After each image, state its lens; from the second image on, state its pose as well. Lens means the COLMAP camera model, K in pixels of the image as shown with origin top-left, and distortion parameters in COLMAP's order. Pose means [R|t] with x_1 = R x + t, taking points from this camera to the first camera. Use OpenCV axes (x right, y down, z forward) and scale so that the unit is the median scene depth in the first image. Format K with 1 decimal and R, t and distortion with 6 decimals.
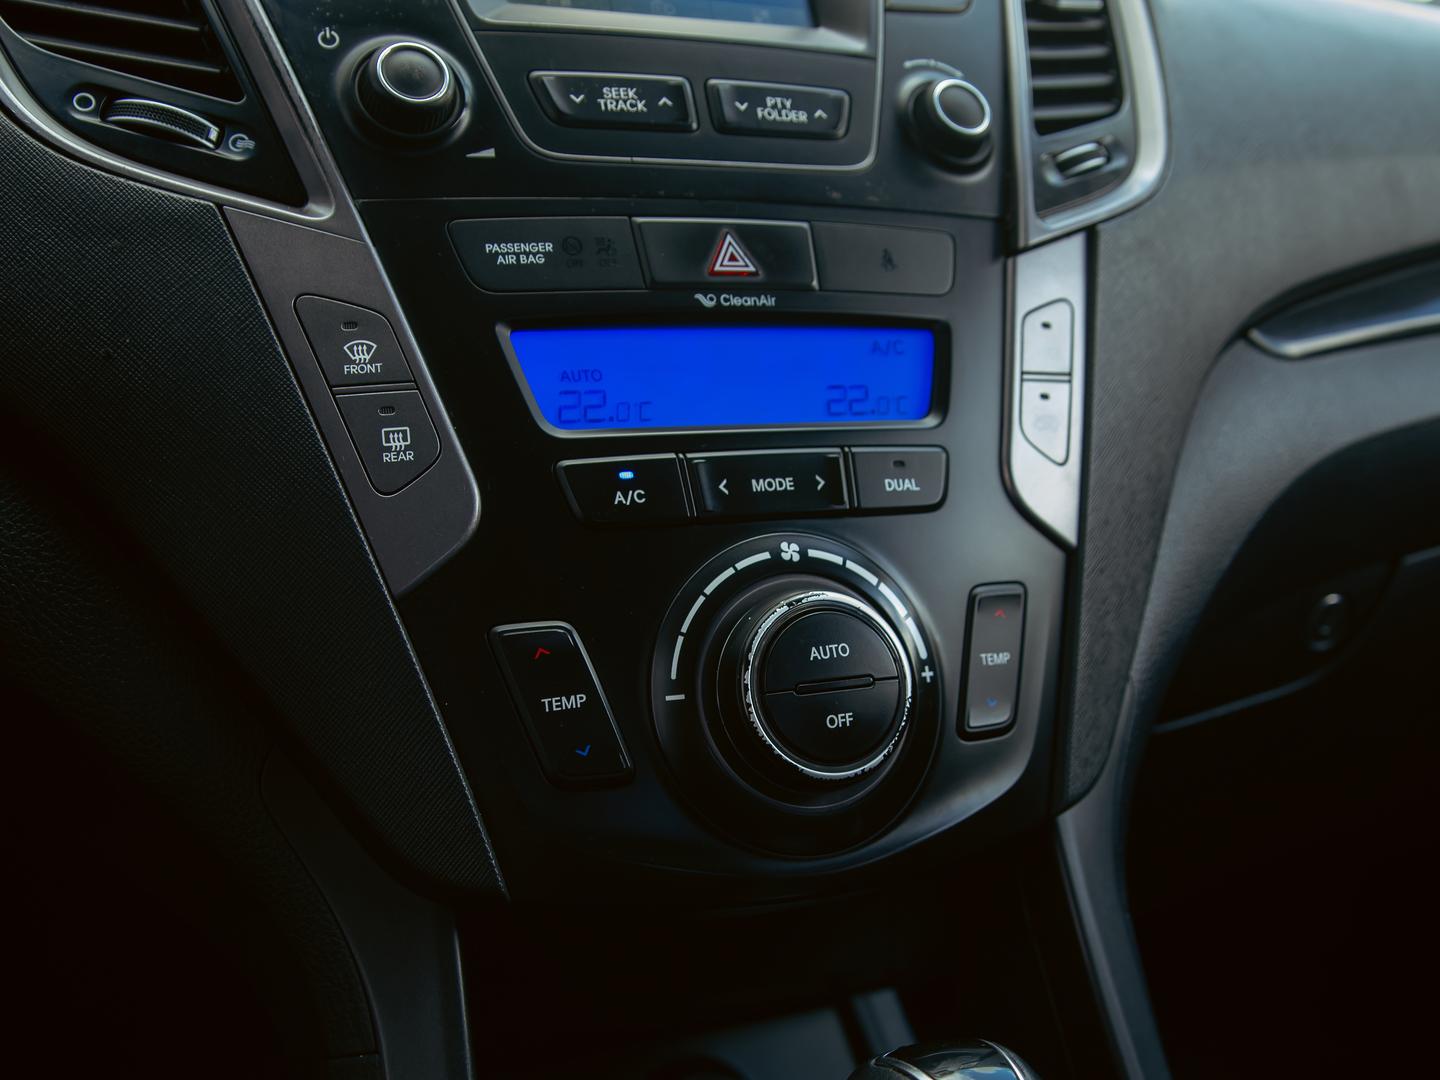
lens RADIAL K [[1594.9, 0, 720.4], [0, 1594.9, 578.7], [0, 0, 1]] dist [-0.020746, -0.010303]
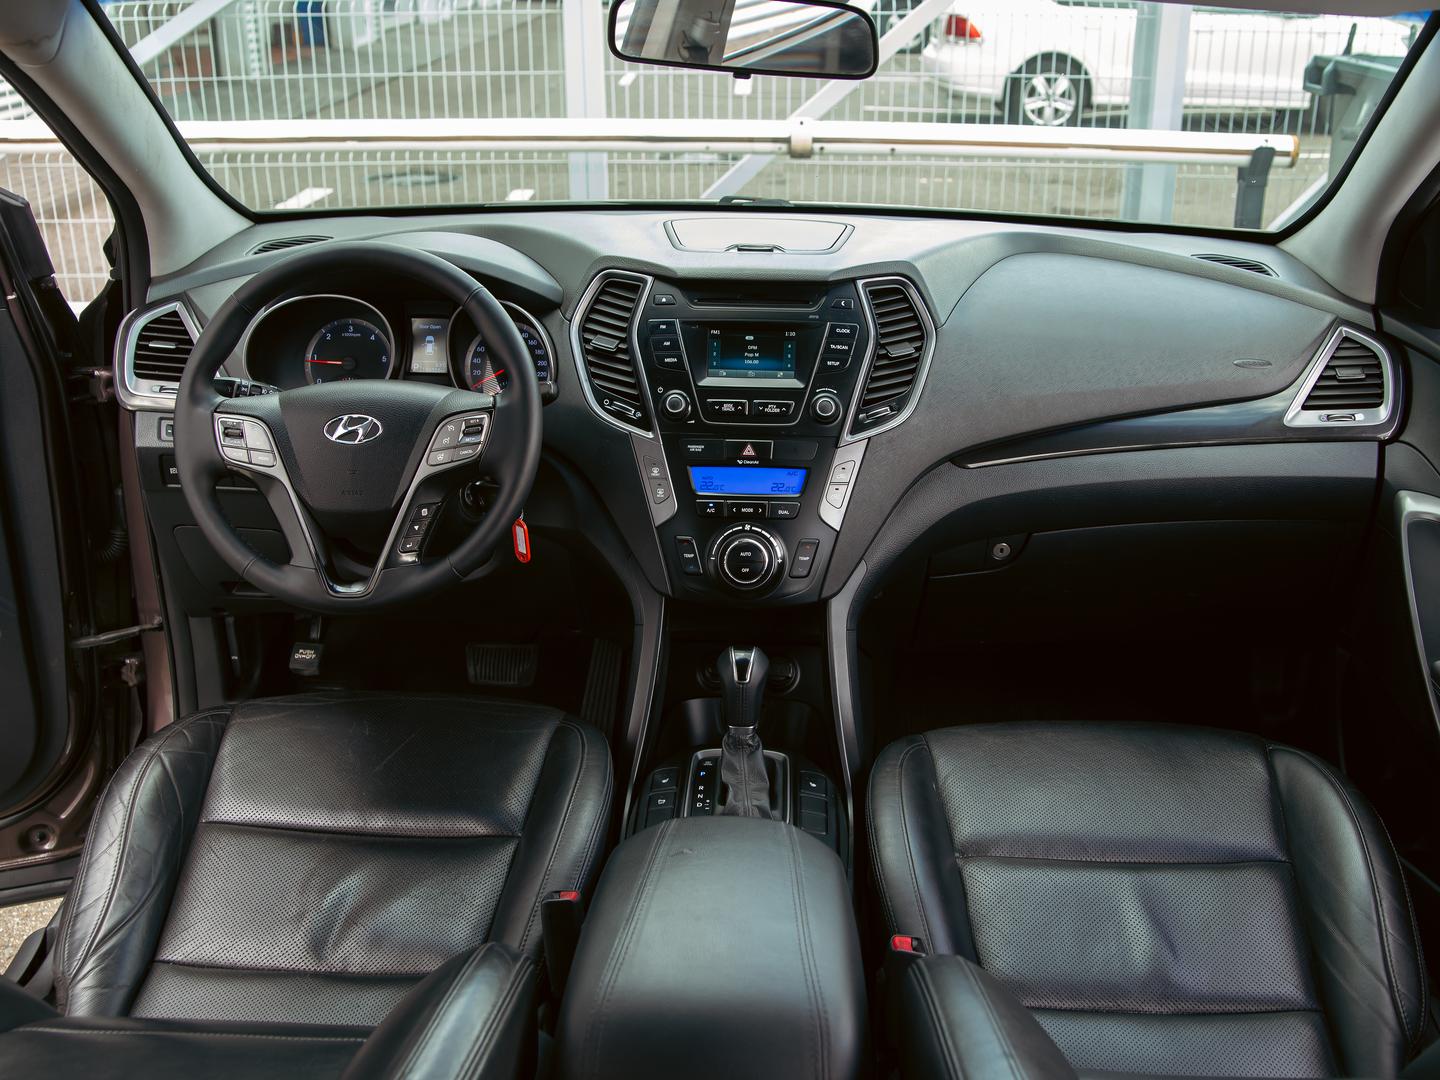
lens RADIAL K [[1594.9, 0, 720.4], [0, 1594.9, 578.7], [0, 0, 1]] dist [-0.020746, -0.010303]
pose [[0.895734, 0.173713, -0.409249, 1.647103], [-0.081364, 0.969011, 0.233232, -0.822052], [0.437082, -0.175616, 0.882110, -2.639842]]
